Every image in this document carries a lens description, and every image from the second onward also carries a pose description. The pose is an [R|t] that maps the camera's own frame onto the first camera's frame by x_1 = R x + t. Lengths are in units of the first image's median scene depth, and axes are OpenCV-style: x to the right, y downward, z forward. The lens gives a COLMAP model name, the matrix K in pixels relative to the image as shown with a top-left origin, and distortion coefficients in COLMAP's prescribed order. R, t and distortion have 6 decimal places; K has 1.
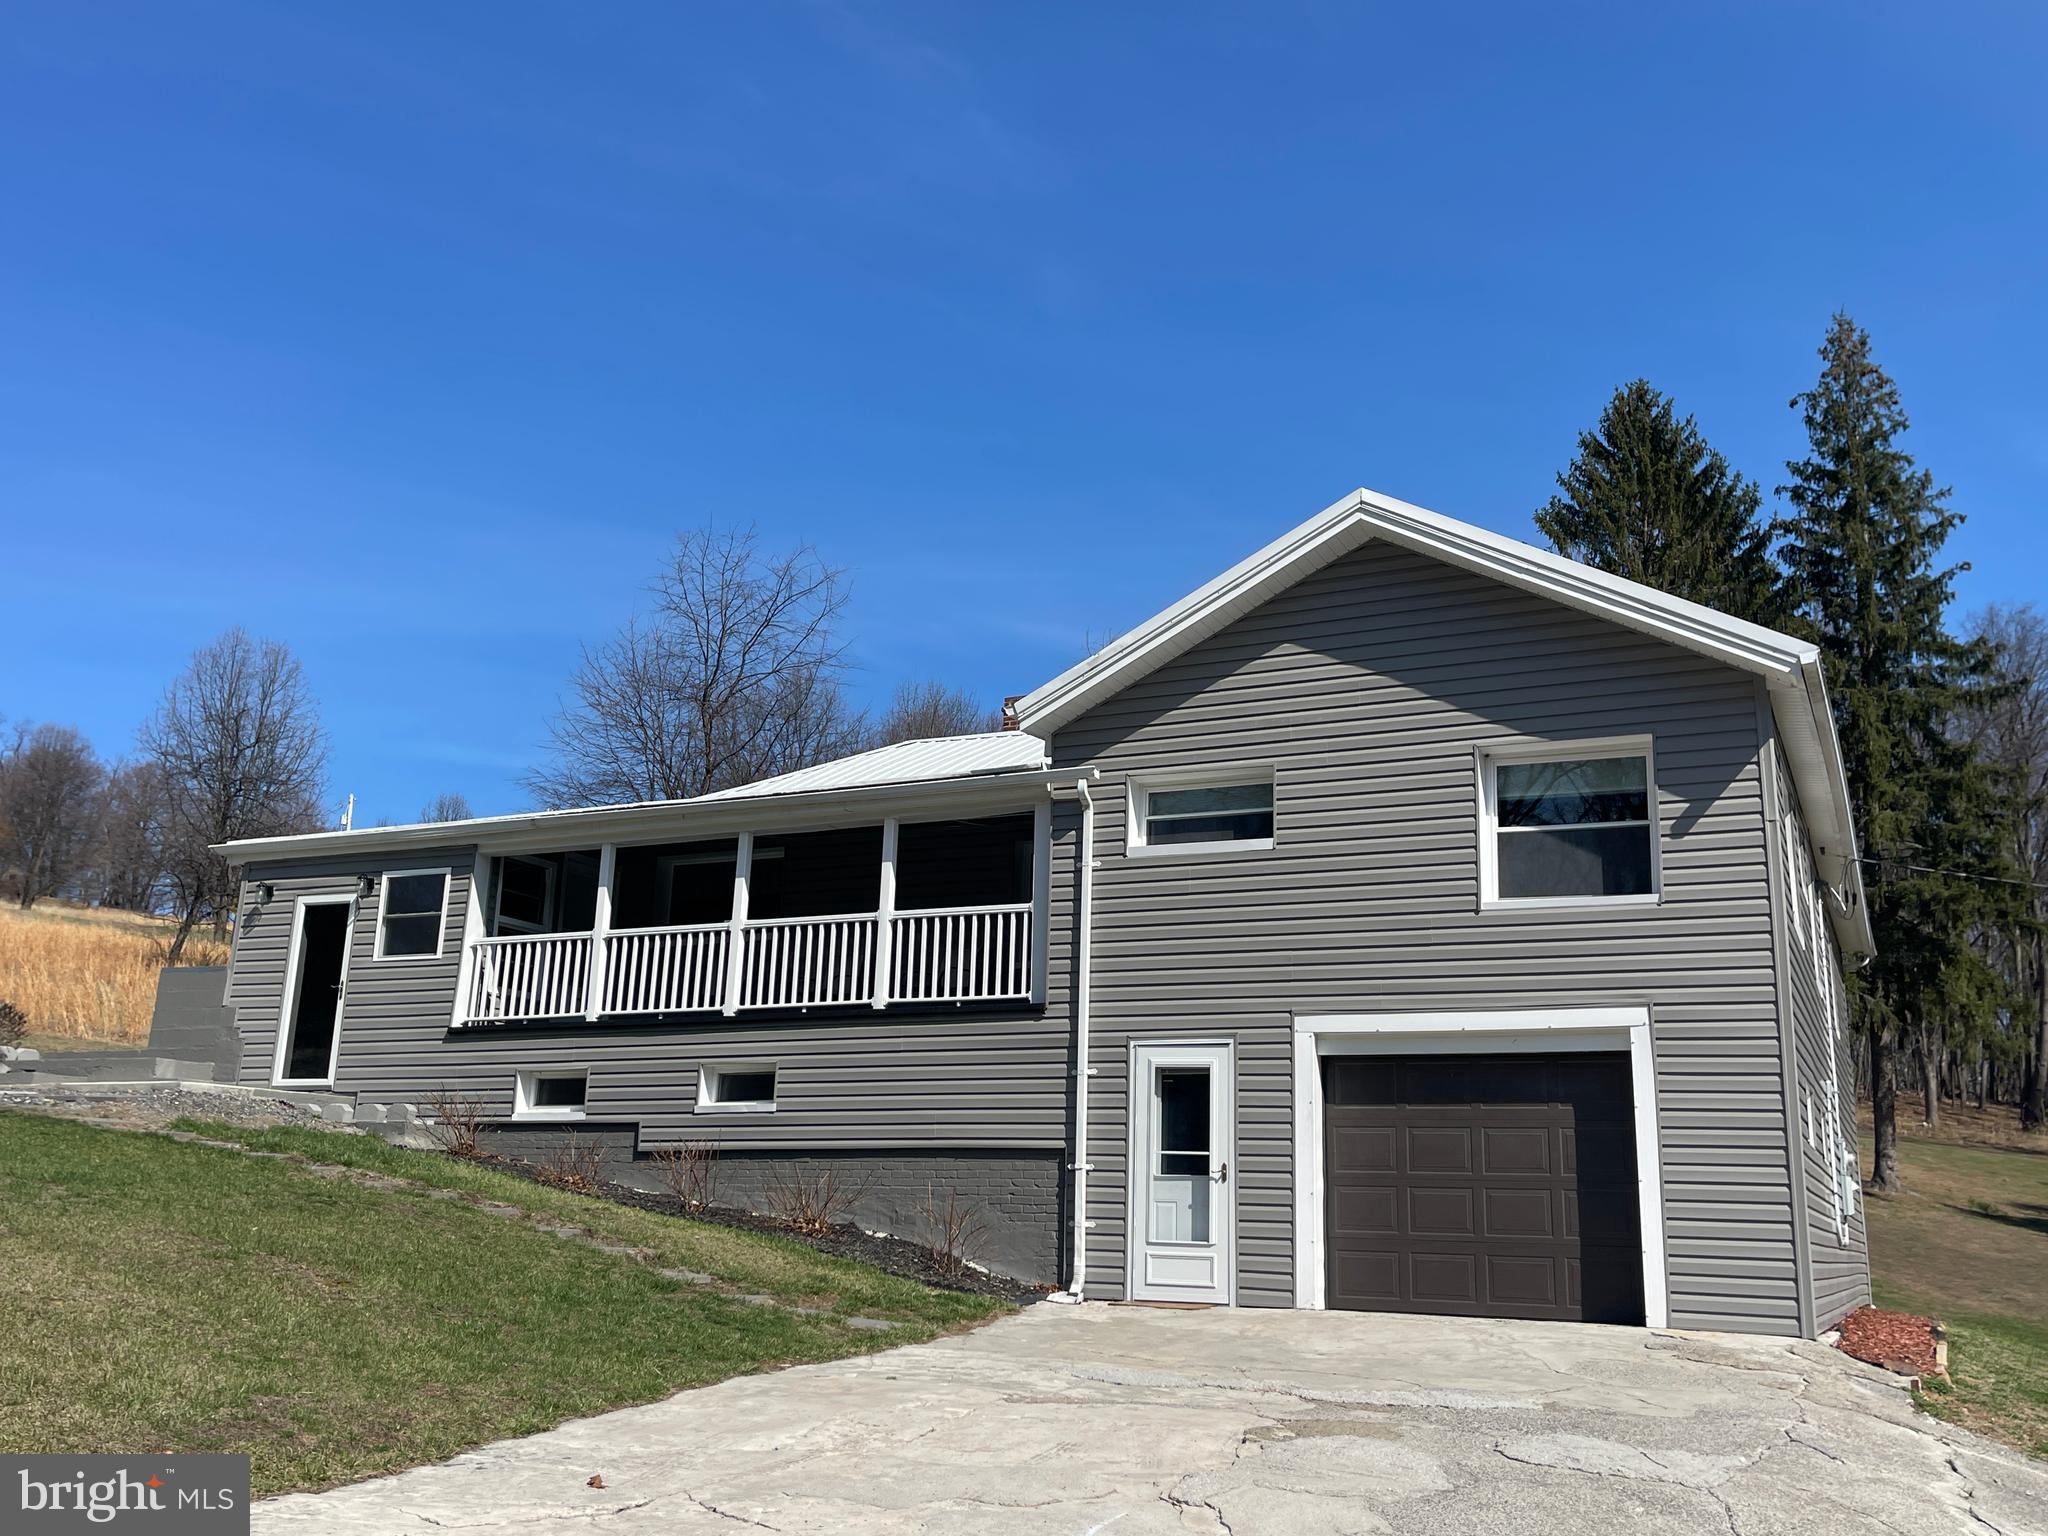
lens RADIAL K [[1781.4, 0, 1042.0], [0, 1781.4, 769.2], [0, 0, 1]] dist [0.056460, -0.024148]
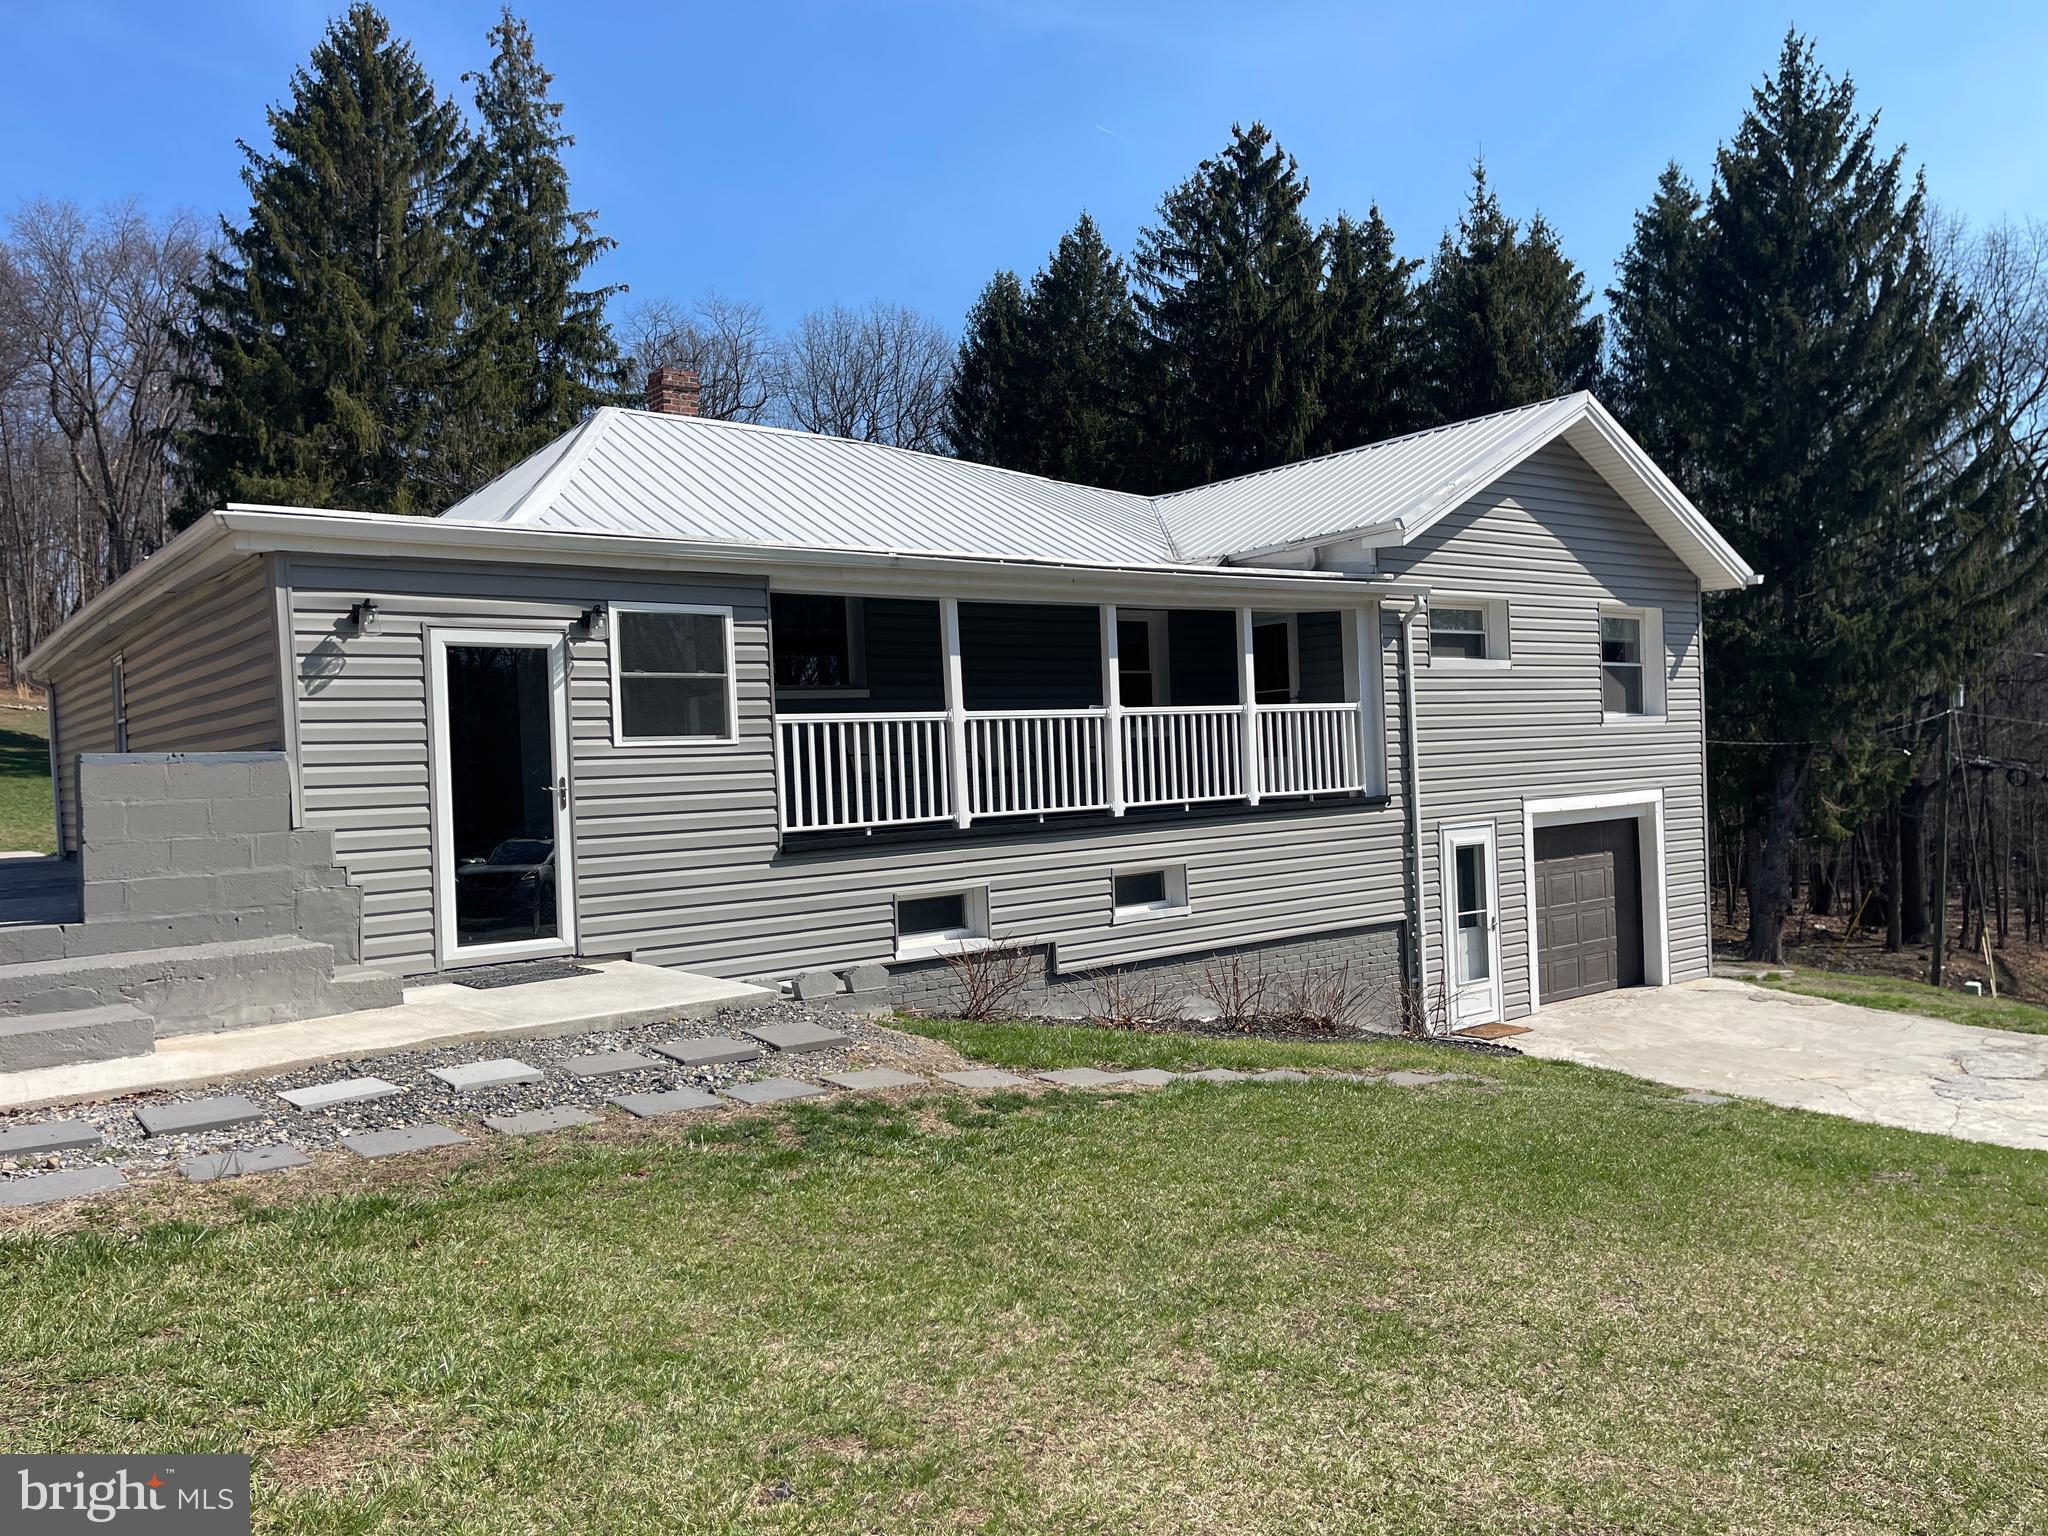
lens RADIAL K [[1541.2, 0, 1045.2], [0, 1541.2, 789.5], [0, 0, 1]] dist [0.048261, -0.027060]
pose [[0.448142, -0.060978, 0.891880, -0.926719], [-0.171289, 0.973329, 0.152614, 0.015666], [-0.877399, -0.221161, 0.425745, 0.747439]]
